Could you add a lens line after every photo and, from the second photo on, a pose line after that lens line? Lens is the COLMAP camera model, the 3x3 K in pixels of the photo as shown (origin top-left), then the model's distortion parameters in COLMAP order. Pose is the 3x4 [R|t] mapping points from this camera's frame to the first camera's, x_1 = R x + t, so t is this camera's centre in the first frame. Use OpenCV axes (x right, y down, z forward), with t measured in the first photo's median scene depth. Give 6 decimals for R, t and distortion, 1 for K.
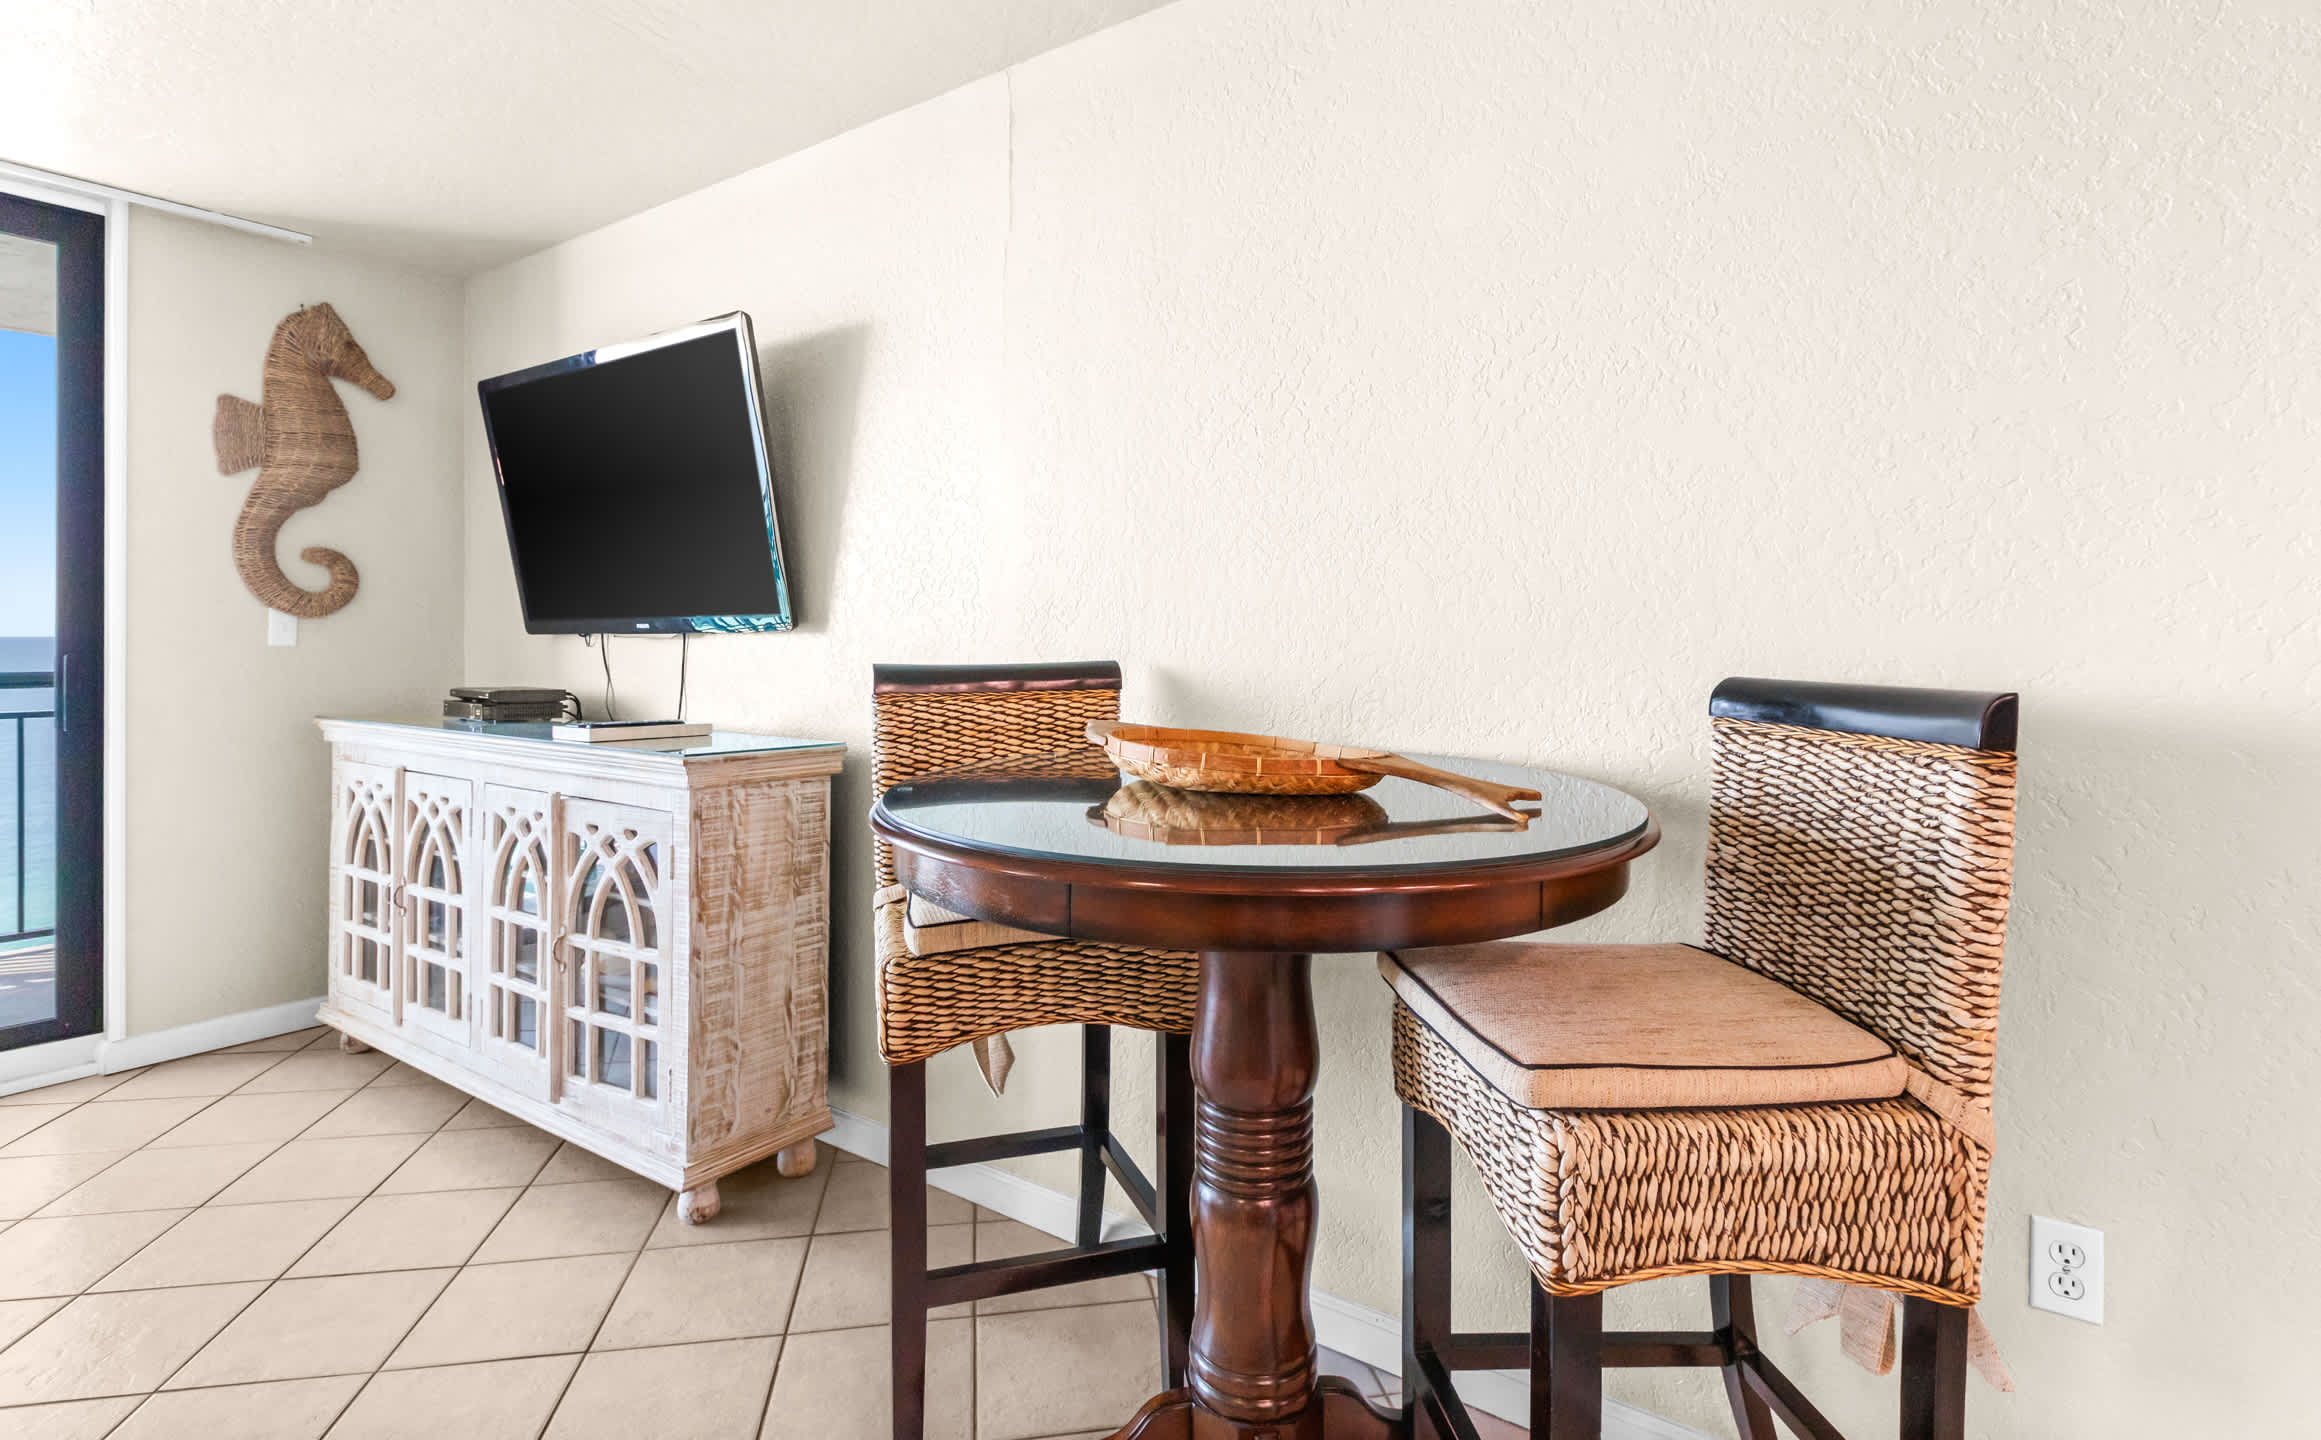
lens RADIAL K [[1119.2, 0, 1200.0], [0, 1119.2, 631.1], [0, 0, 1]] dist [0.003325, -0.004123]
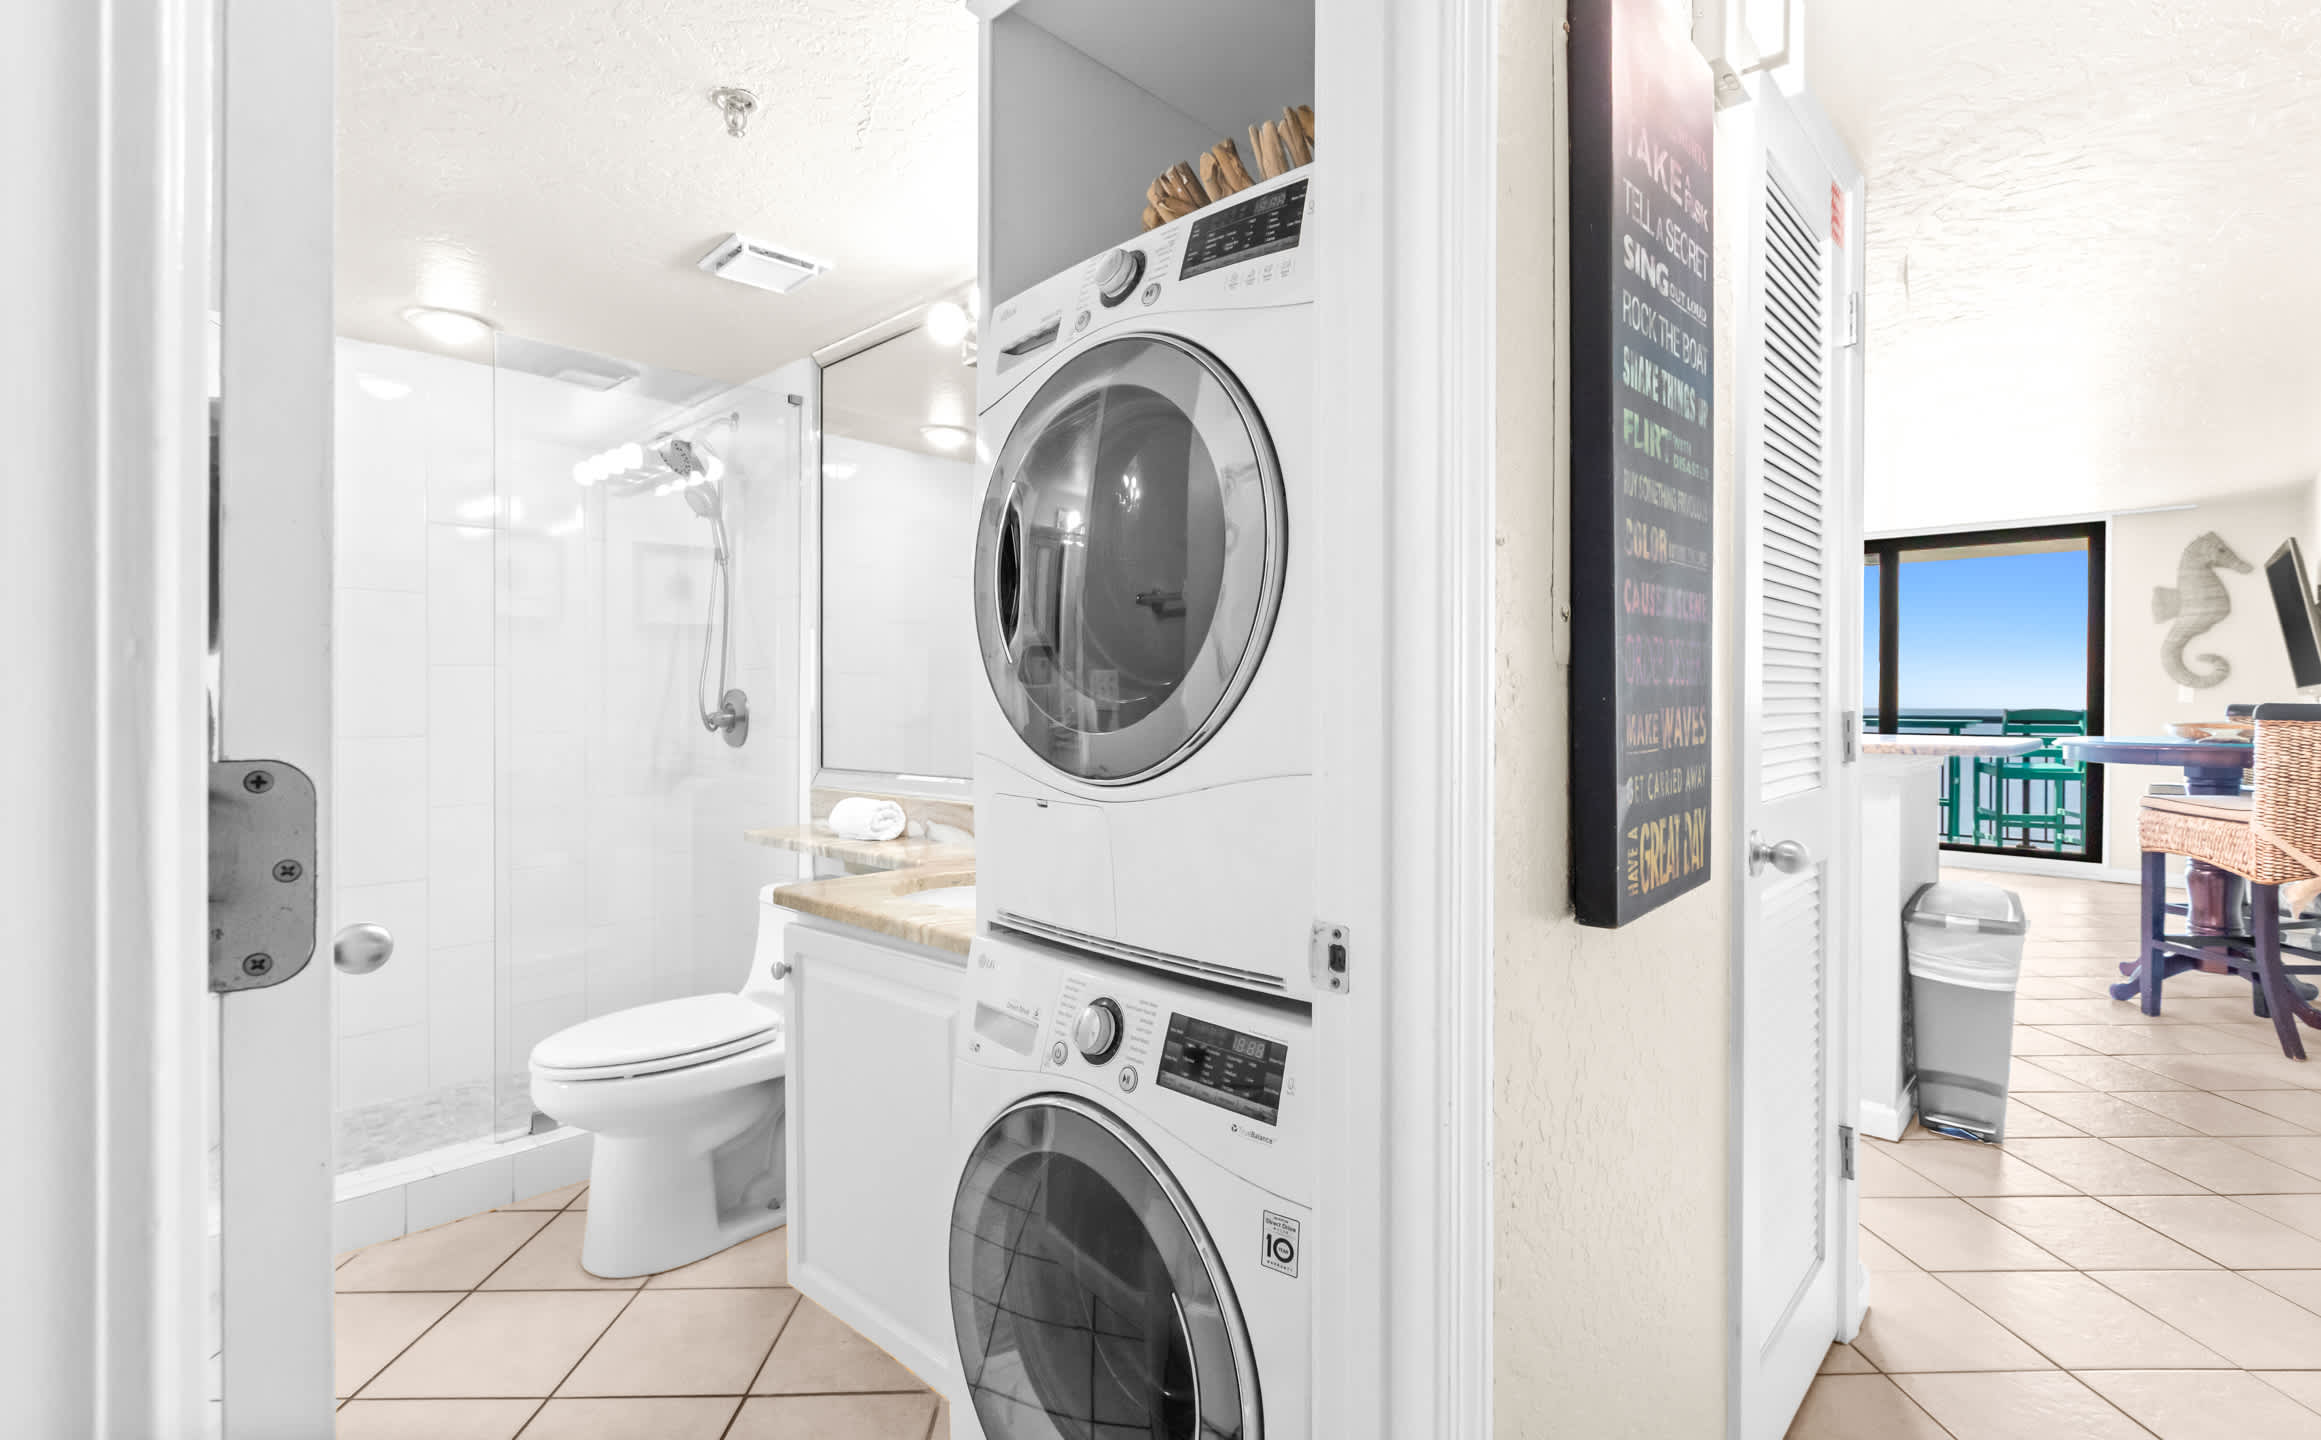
lens RADIAL K [[1119.2, 0, 1132.2], [0, 1119.2, 707.4], [0, 0, 1]] dist [0.003325, -0.004123]
pose [[-0.135478, 0.001534, -0.990779, 1.674123], [-0.001271, 0.999998, 0.001722, 0.023412], [0.990780, 0.001492, -0.135475, -0.729418]]
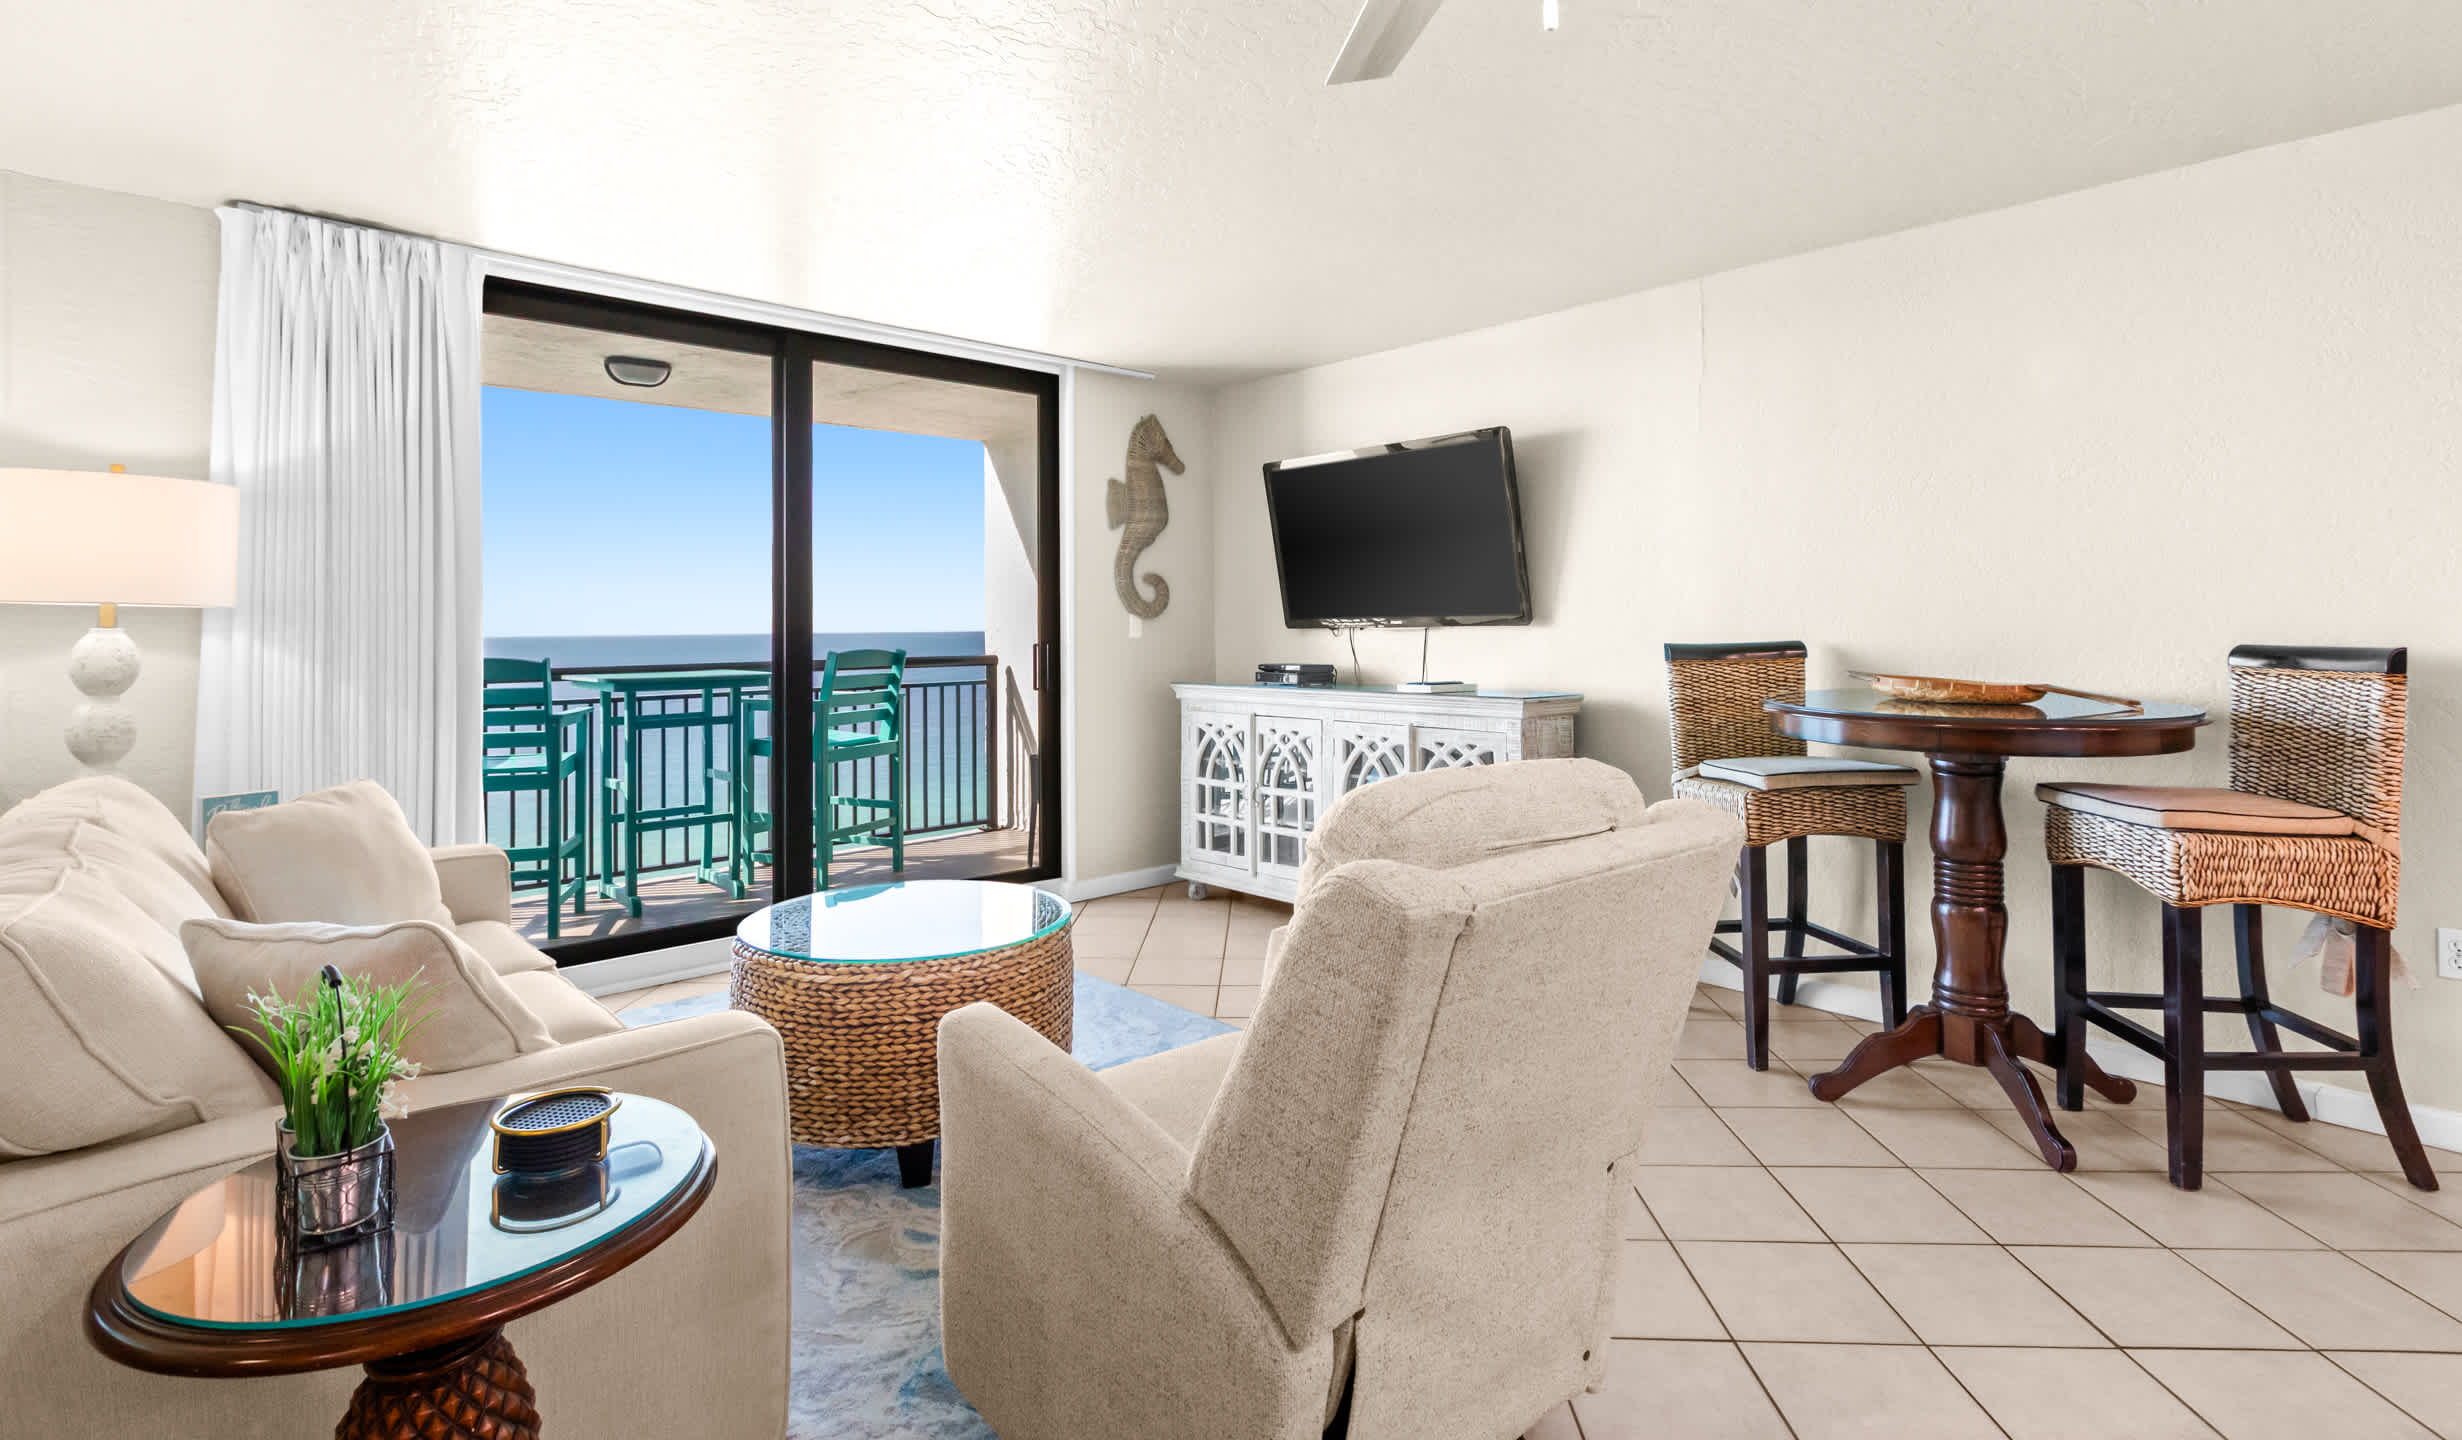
lens RADIAL K [[1143.0, 0, 1285.2], [0, 1143.0, 602.6], [0, 0, 1]] dist [0.013809, -0.004656]
pose [[0.981561, -0.013844, -0.190647, -0.352520], [0.010612, 0.999782, -0.017959, -0.005782], [0.190854, 0.015605, 0.981494, -0.580115]]
